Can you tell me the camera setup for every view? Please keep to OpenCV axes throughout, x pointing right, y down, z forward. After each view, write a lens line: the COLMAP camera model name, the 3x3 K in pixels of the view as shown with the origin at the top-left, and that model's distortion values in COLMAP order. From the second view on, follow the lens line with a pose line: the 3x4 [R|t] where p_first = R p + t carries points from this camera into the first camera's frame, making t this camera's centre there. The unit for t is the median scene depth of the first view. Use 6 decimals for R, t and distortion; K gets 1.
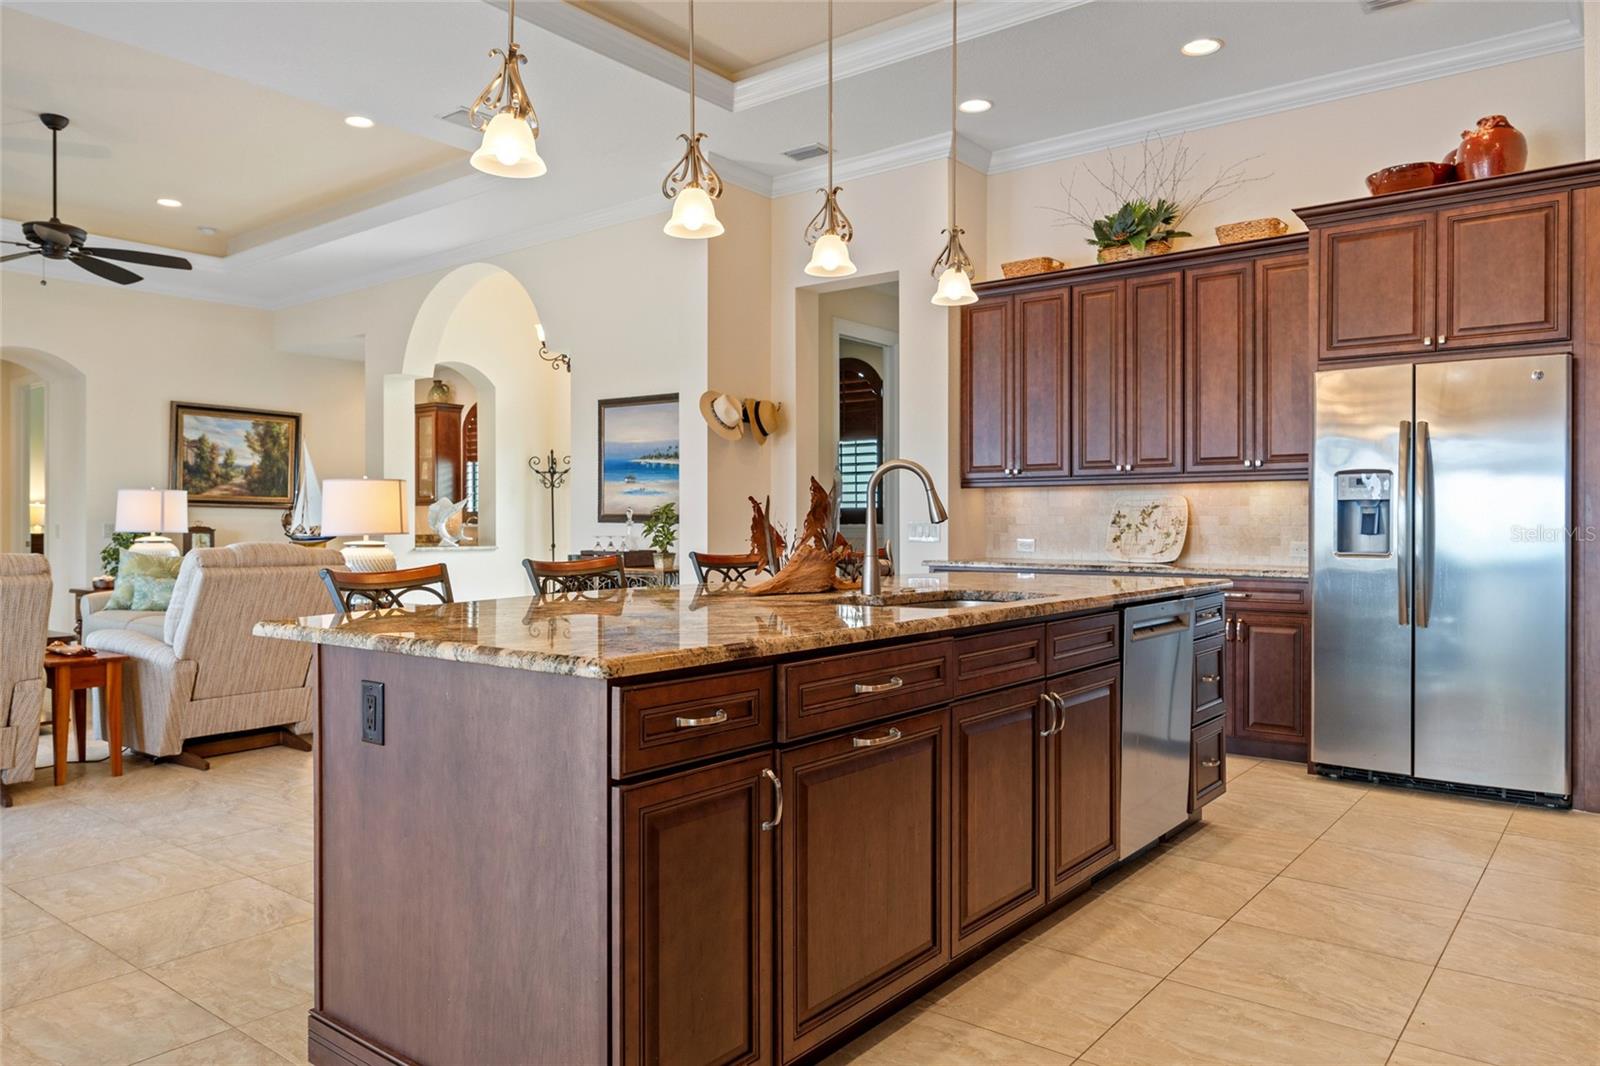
lens RADIAL K [[1091.7, 0, 797.9], [0, 1091.7, 519.5], [0, 0, 1]] dist [0.001475, -0.004909]
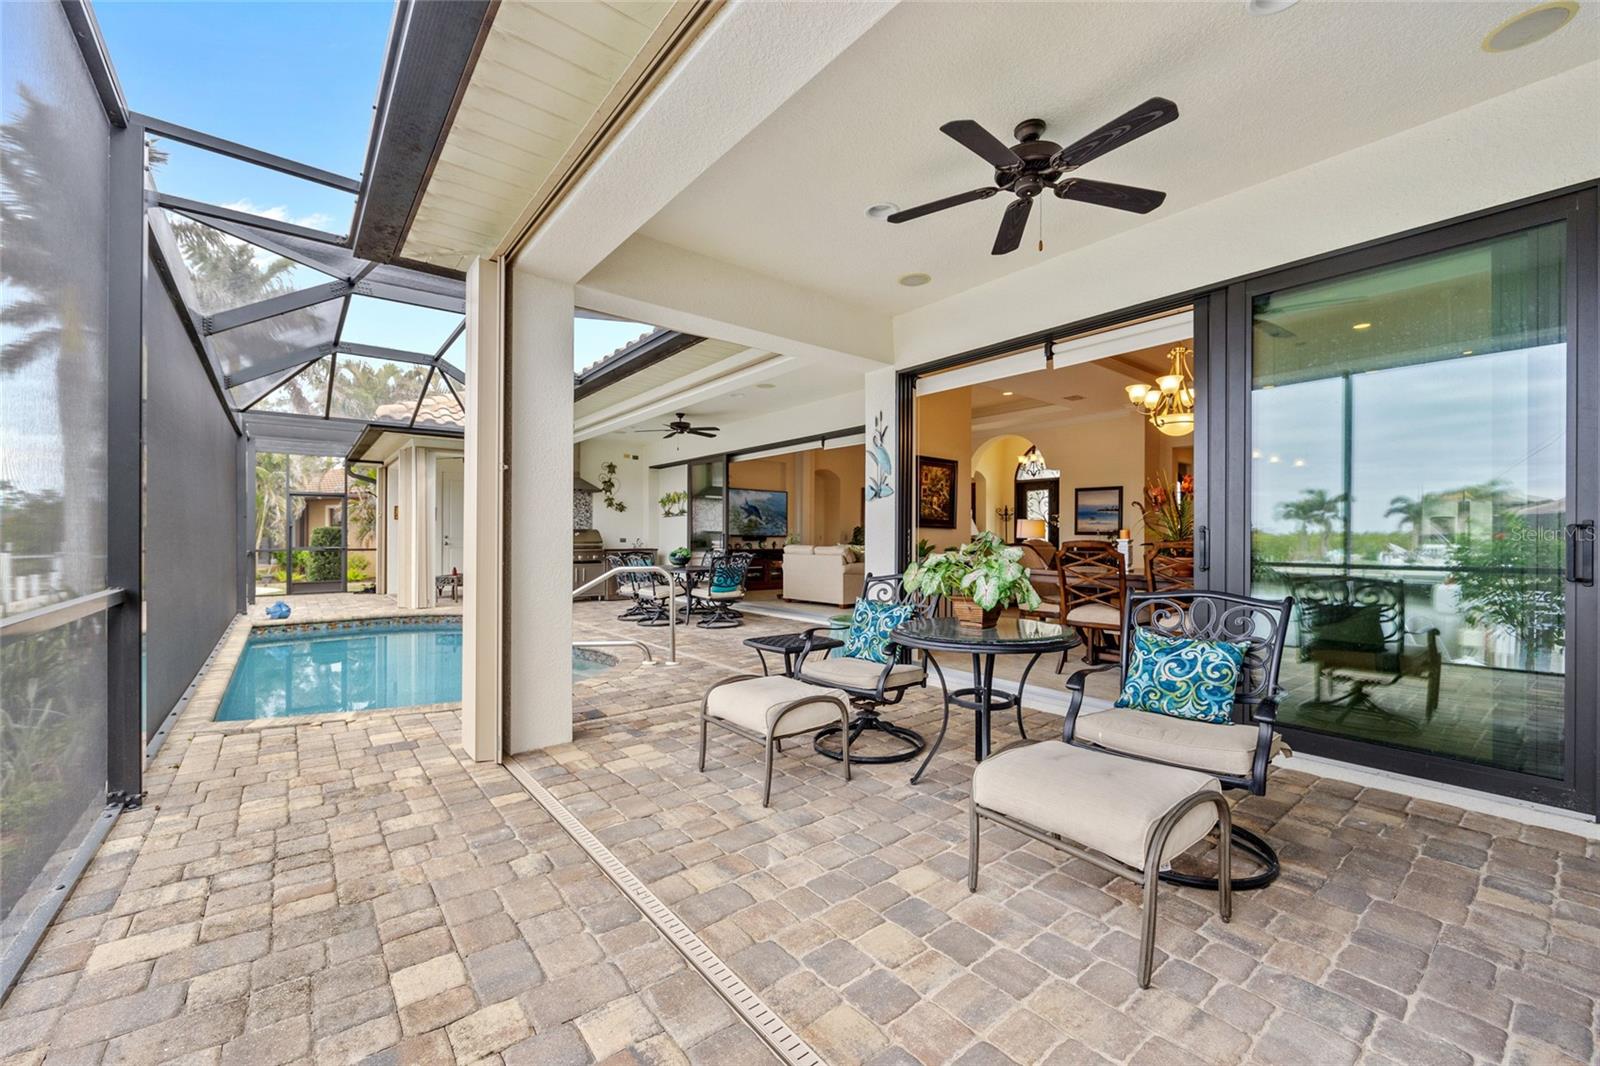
lens RADIAL K [[638.4, 0, 799.0], [0, 638.4, 540.5], [0, 0, 1]] dist [0.000426, -0.000053]
pose [[0.973821, 0.007877, -0.227180, -0.634837], [-0.006777, 0.999961, 0.005622, 0.017064], [0.227216, -0.003936, 0.973837, -0.880583]]
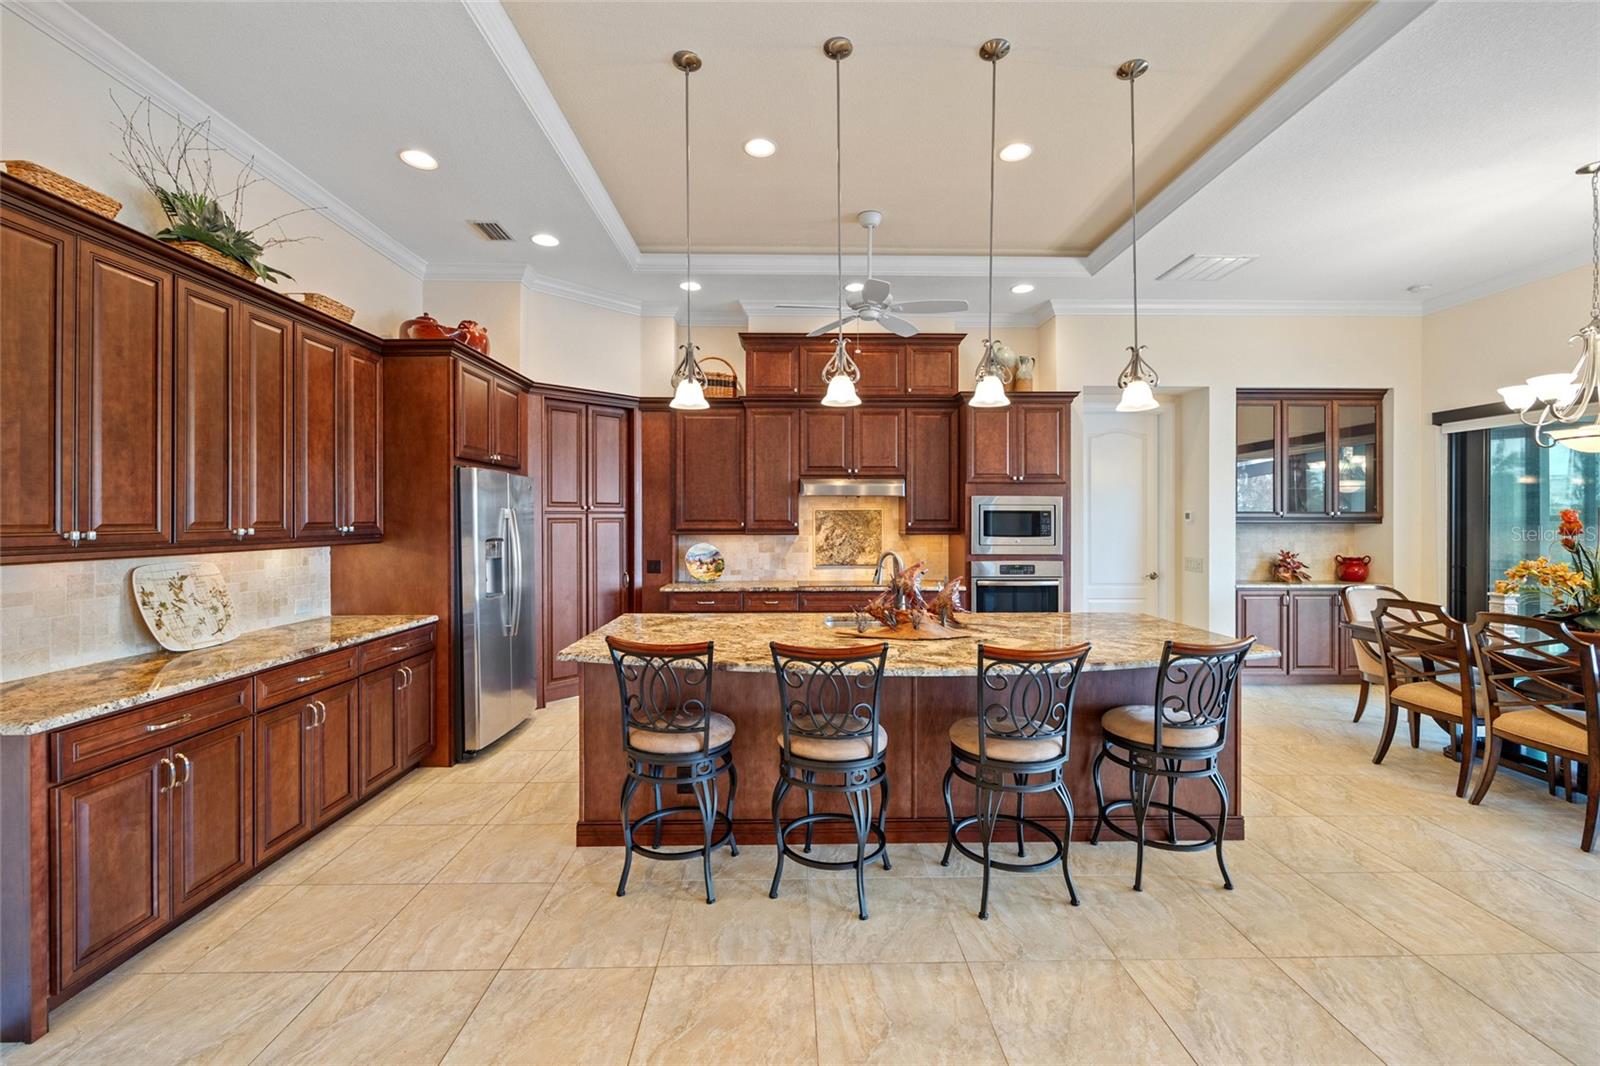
lens RADIAL K [[647.1, 0, 800.7], [0, 647.1, 519.4], [0, 0, 1]] dist [0.000459, 0.000200]
pose [[-0.637868, -0.001133, 0.770145, -0.330417], [-0.002641, 0.999996, -0.000716, -0.055461], [-0.770141, -0.002490, -0.637868, 0.955892]]
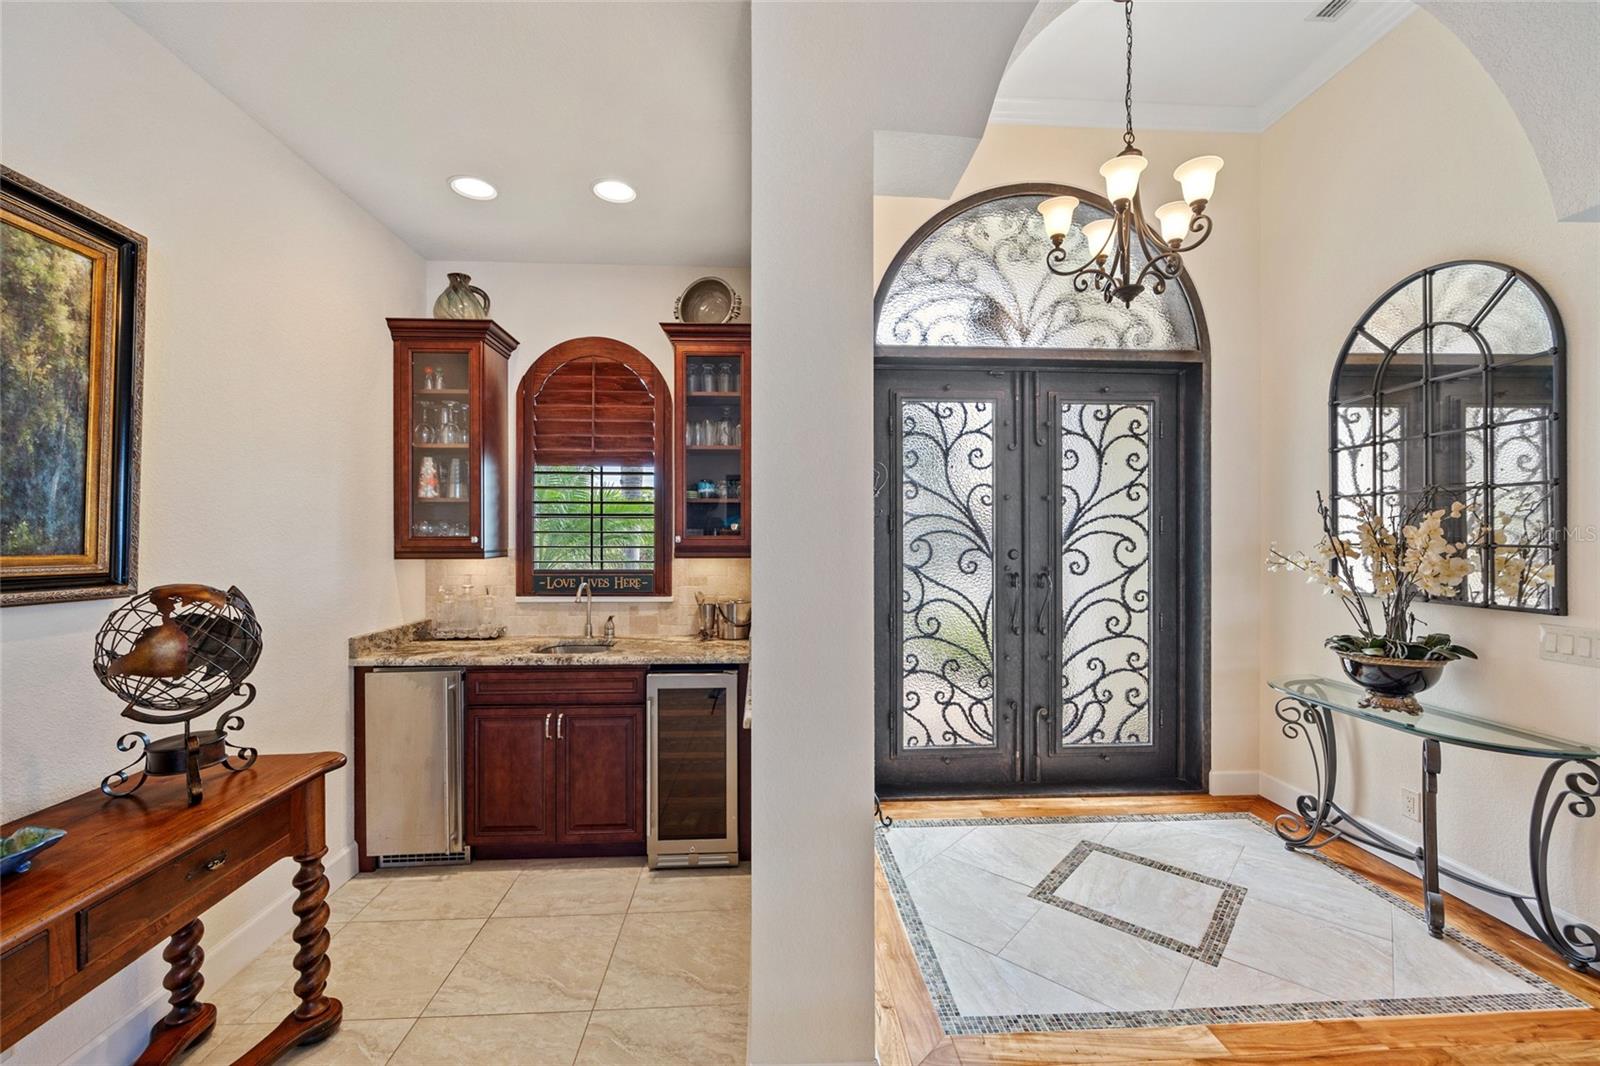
lens RADIAL K [[666.0, 0, 800.0], [0, 666.0, 533.0], [0, 0, 1]] dist [0.001170, 0.000165]
pose [[0.747335, 0.002291, 0.664443, -0.813737], [-0.005927, 0.999977, 0.003219, -0.047971], [-0.664421, -0.006343, 0.747332, 1.415569]]
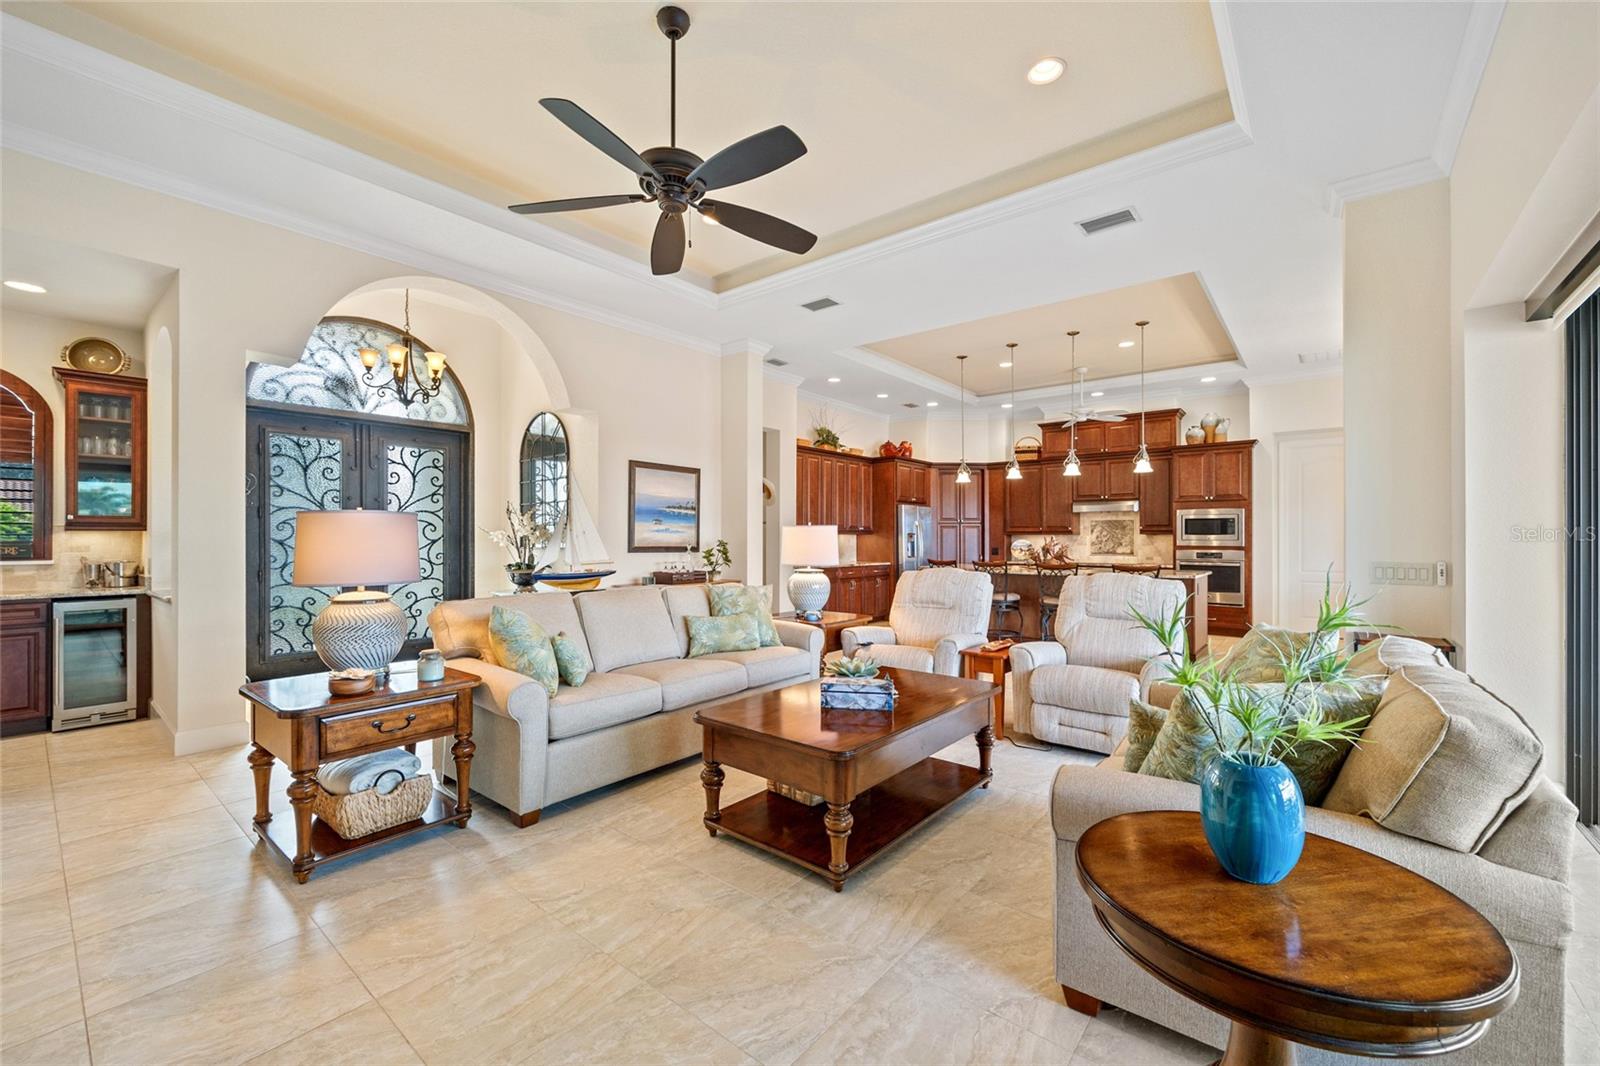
lens RADIAL K [[643.8, 0, 801.2], [0, 643.8, 534.1], [0, 0, 1]] dist [-0.001918, -0.000190]
pose [[0.018242, 0.006229, 0.999814, -1.256292], [-0.004947, 0.999969, -0.006140, -0.021256], [-0.999821, -0.004834, 0.018272, 1.020998]]
